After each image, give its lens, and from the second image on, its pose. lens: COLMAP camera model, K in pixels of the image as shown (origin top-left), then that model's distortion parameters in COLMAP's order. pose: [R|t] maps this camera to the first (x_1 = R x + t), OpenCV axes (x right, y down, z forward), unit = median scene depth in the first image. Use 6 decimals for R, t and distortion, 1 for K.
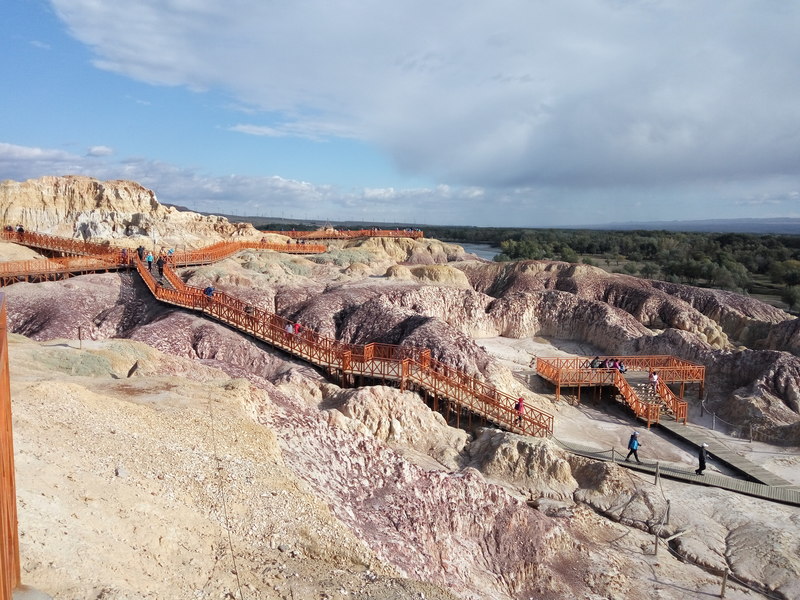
lens RADIAL K [[669.1, 0, 399.2], [0, 669.1, 300.8], [0, 0, 1]] dist [0.078899, -0.003150]
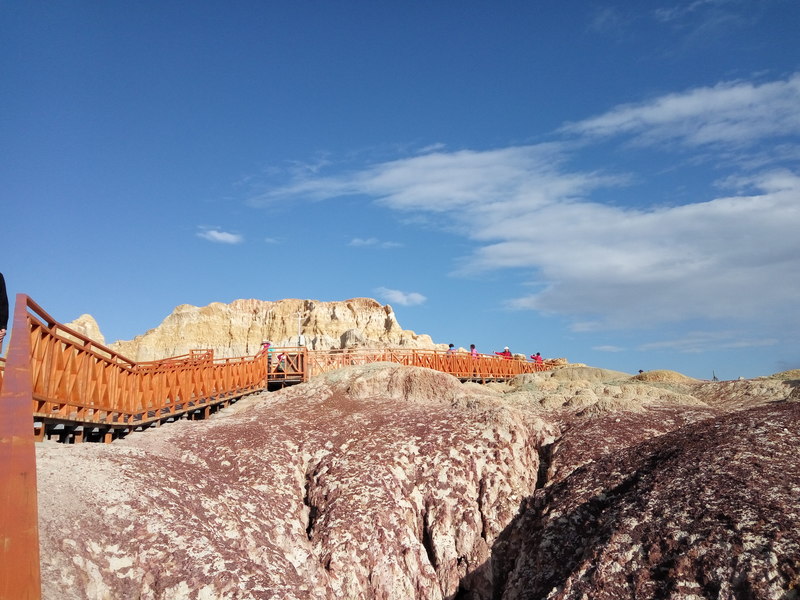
lens RADIAL K [[669.1, 0, 400.8], [0, 669.1, 299.6], [0, 0, 1]] dist [0.078899, -0.003150]
pose [[0.865290, -0.148208, -0.478861, -0.075401], [-0.008368, 0.950888, -0.309422, 0.018191], [0.501202, 0.271747, 0.821553, 0.558071]]
